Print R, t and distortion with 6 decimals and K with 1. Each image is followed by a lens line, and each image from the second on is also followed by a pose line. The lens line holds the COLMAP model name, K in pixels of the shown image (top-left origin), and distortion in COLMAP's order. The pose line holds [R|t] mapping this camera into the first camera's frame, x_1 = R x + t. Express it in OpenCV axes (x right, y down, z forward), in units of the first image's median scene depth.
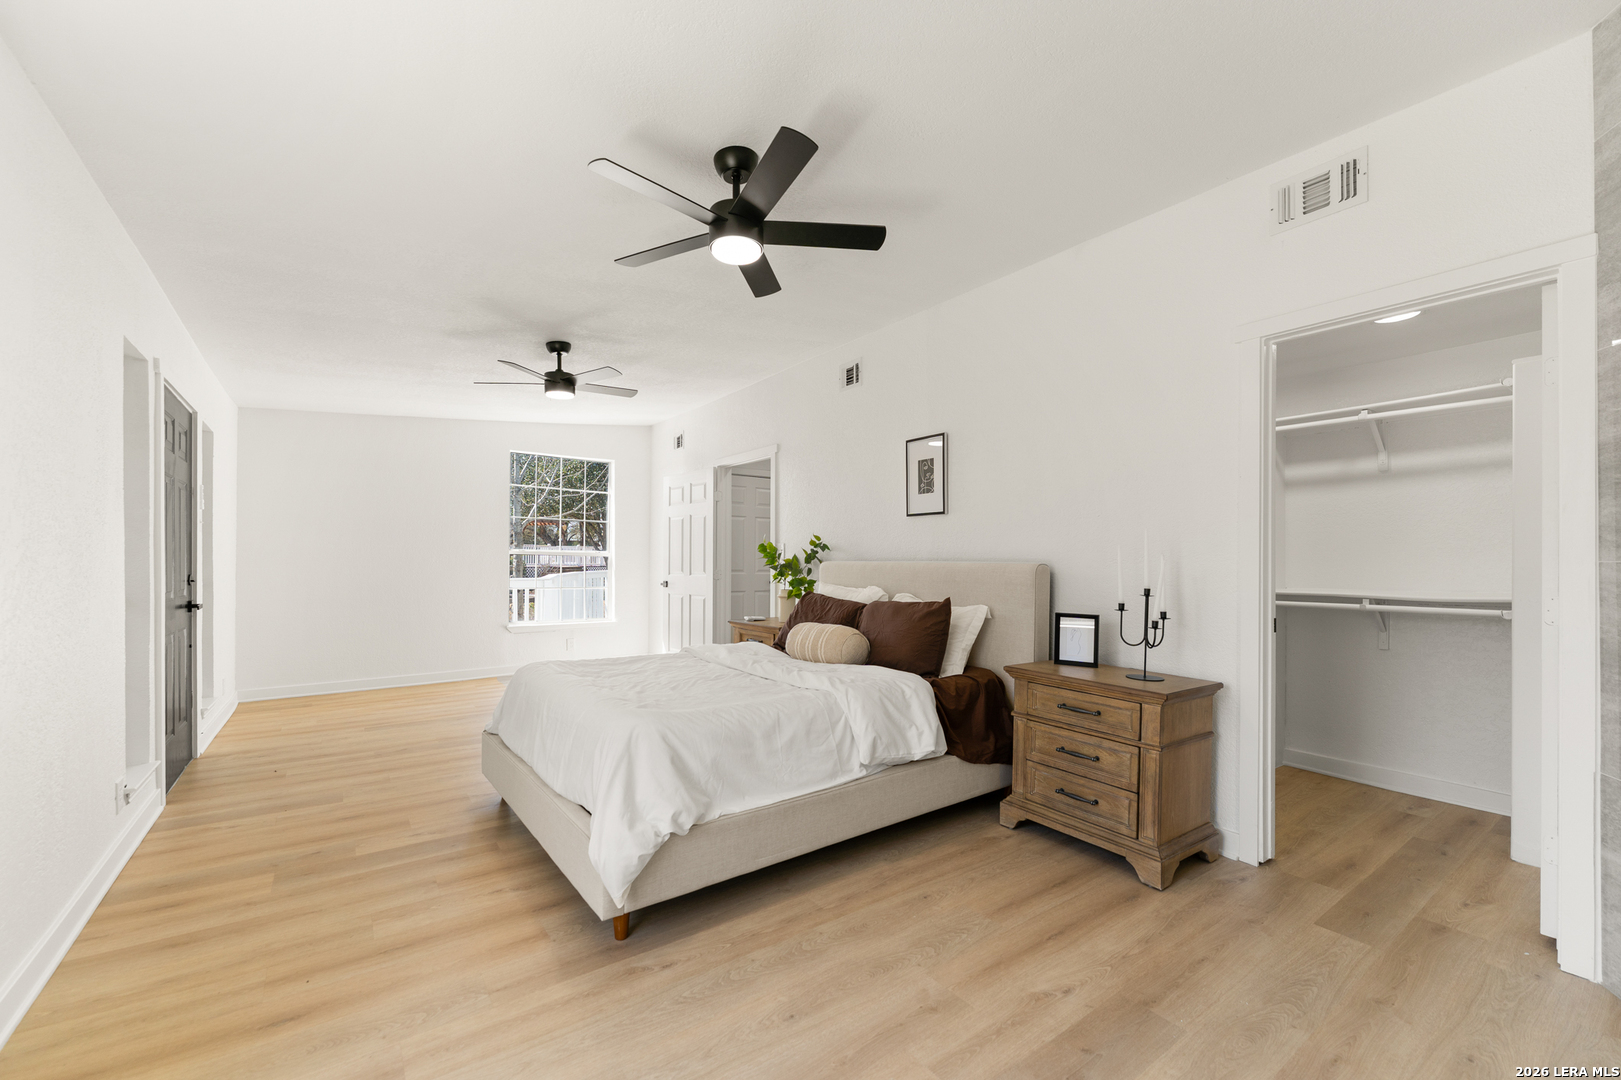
lens RADIAL K [[670.4, 0, 808.8], [0, 670.4, 563.8], [0, 0, 1]] dist [0.000849, -0.000069]
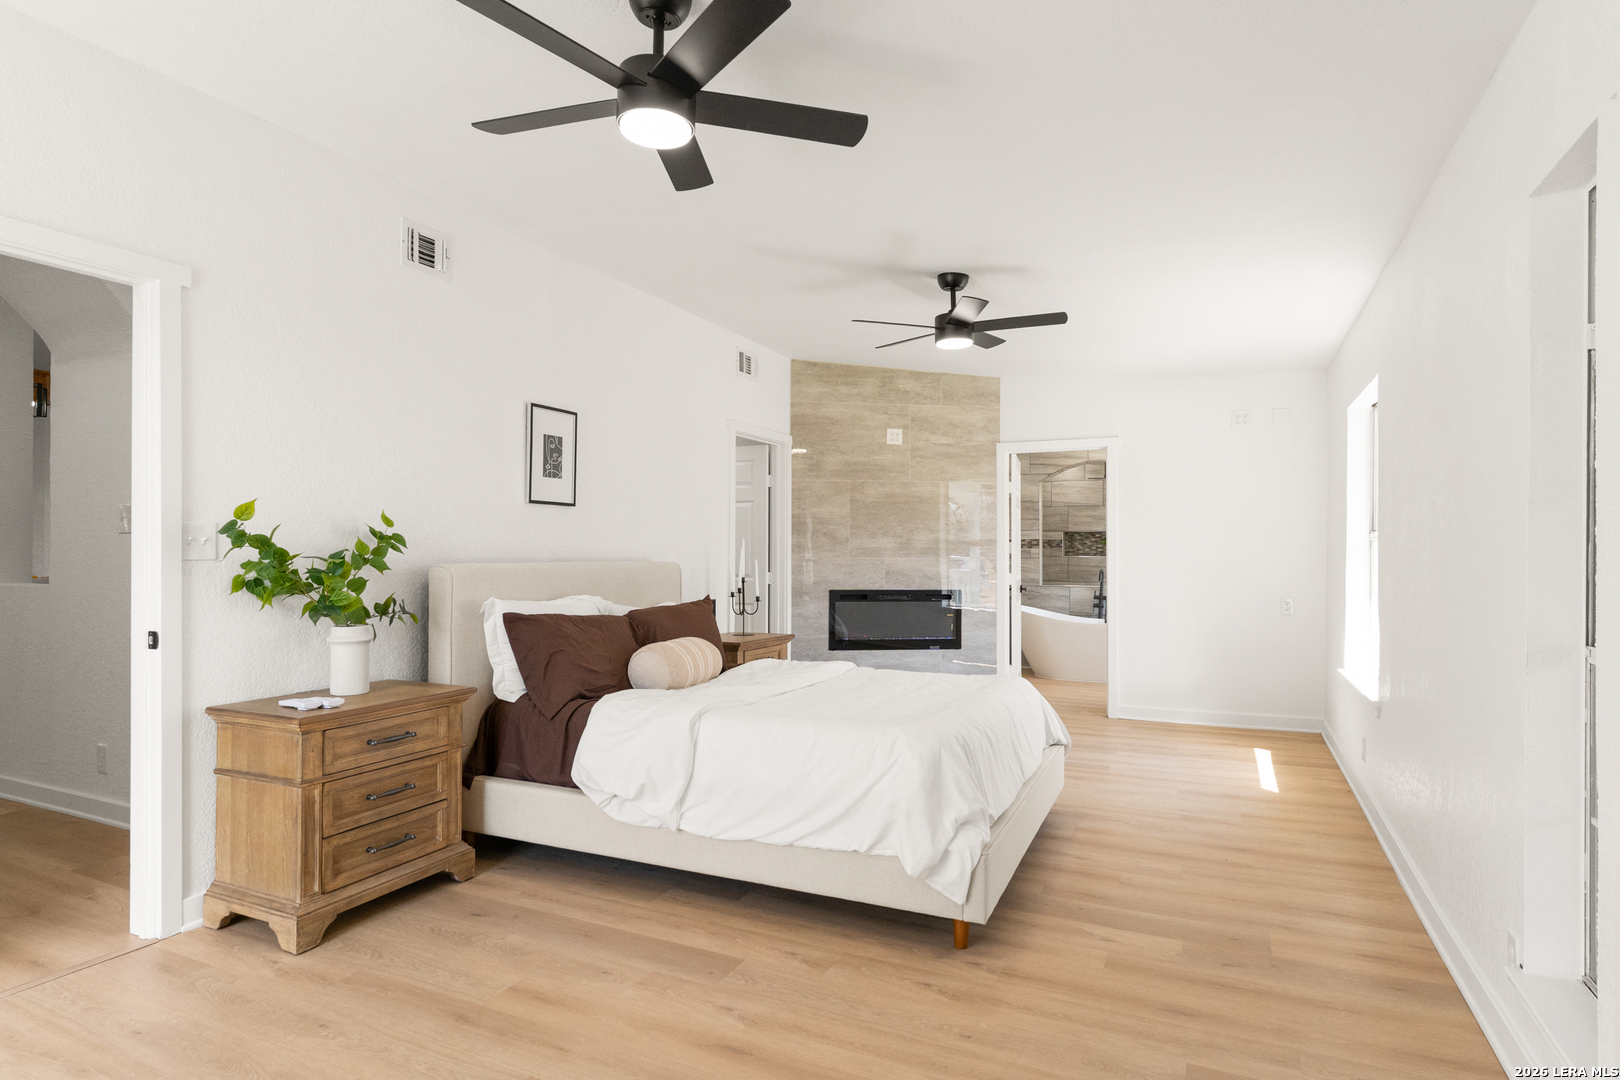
lens RADIAL K [[855.0, 0, 810.0], [0, 855.0, 540.0], [0, 0, 1]] dist [-0.000014, -0.000034]
pose [[-0.483883, 0.003611, 0.875125, -1.285217], [-0.004922, 0.999964, -0.006847, -0.035271], [-0.875119, -0.007621, -0.483848, 1.788803]]
